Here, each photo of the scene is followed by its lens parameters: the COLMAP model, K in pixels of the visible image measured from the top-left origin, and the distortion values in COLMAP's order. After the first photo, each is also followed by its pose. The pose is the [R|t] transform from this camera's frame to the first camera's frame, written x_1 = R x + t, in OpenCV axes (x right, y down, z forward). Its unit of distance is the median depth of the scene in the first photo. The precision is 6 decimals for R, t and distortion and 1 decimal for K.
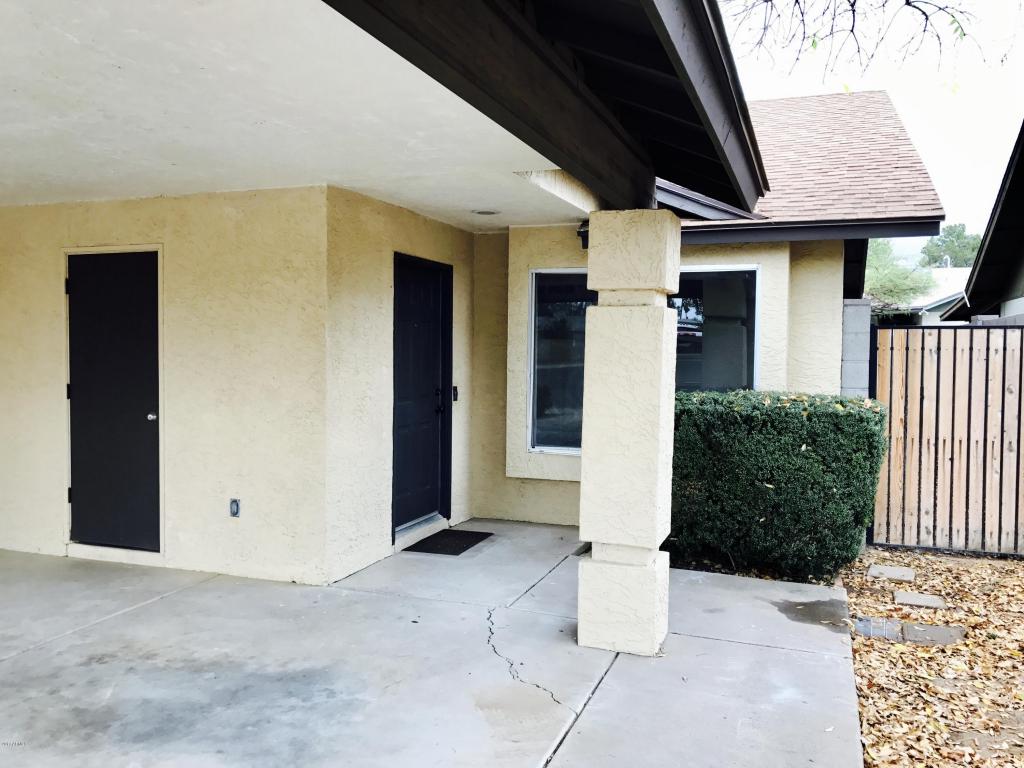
lens RADIAL K [[842.3, 0, 510.1], [0, 842.3, 388.7], [0, 0, 1]] dist [0.009716, -0.014826]
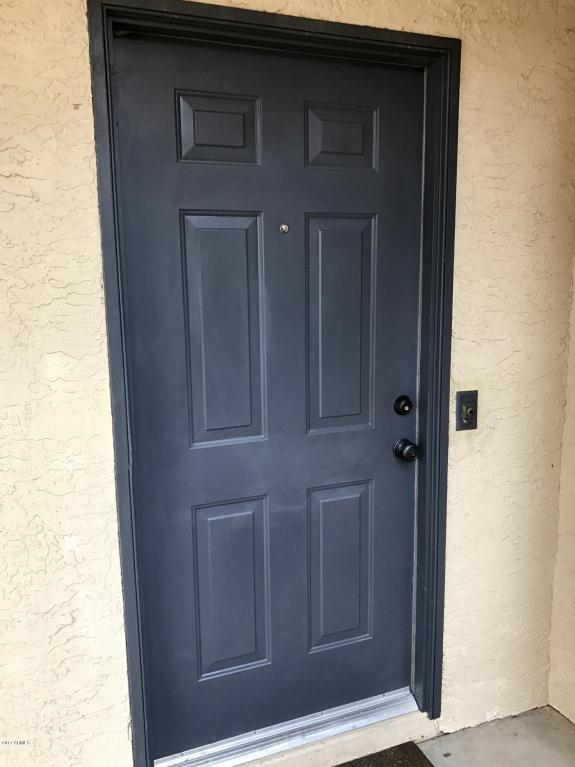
lens RADIAL K [[630.9, 0, 287.4], [0, 630.9, 382.9], [0, 0, 1]] dist [0.009716, -0.014826]
pose [[0.666425, 0.104353, -0.738233, 0.086584], [-0.014975, 0.991830, 0.126683, -0.040412], [0.745422, -0.073370, 0.662543, 0.759603]]
